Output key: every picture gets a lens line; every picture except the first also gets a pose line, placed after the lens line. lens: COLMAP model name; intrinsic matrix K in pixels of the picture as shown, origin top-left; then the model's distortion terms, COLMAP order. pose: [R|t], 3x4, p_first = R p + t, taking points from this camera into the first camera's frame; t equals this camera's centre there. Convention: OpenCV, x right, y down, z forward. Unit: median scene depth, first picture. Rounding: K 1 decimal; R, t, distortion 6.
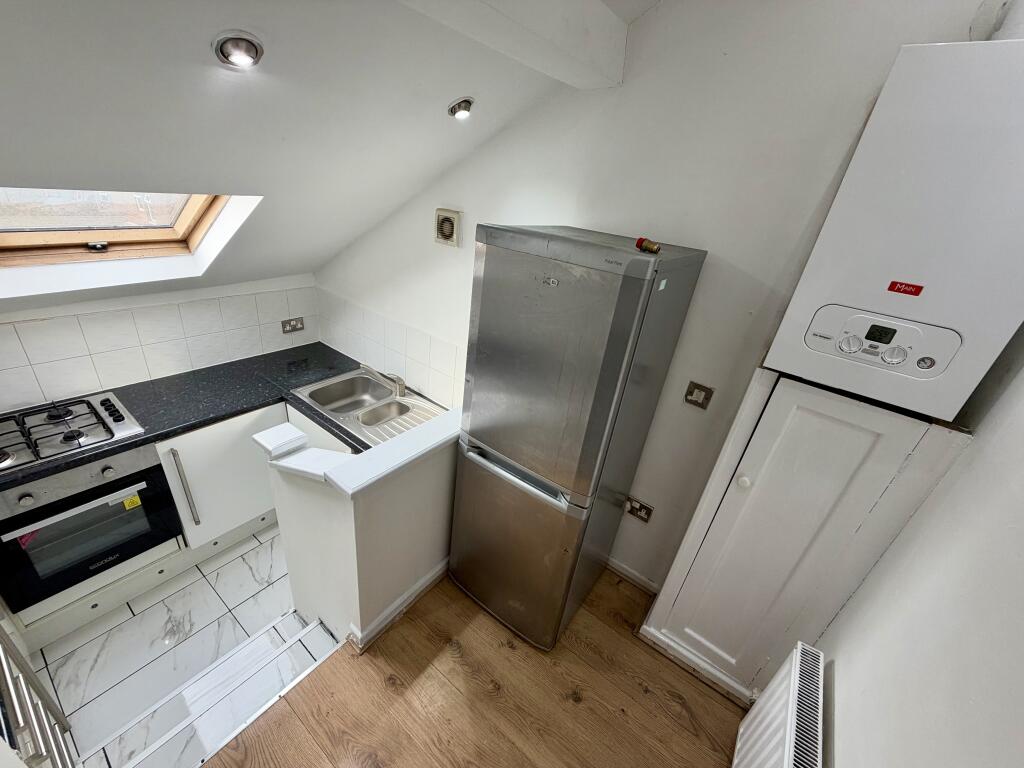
lens RADIAL K [[406.5, 0, 514.3], [0, 406.5, 382.7], [0, 0, 1]] dist [-0.003444, -0.000048]
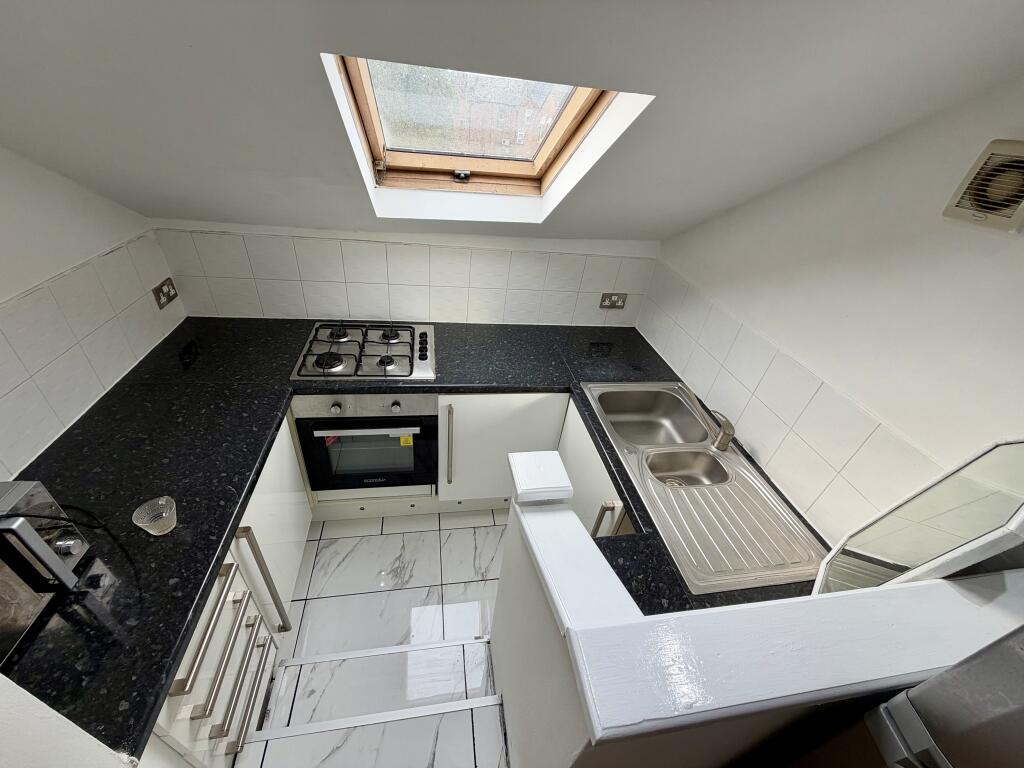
lens RADIAL K [[406.5, 0, 507.3], [0, 406.5, 378.3], [0, 0, 1]] dist [-0.003444, -0.000048]
pose [[0.716063, 0.354132, -0.601534, -0.207189], [-0.327024, 0.931525, 0.159115, -0.077229], [0.616692, 0.082780, 0.782840, 0.333421]]
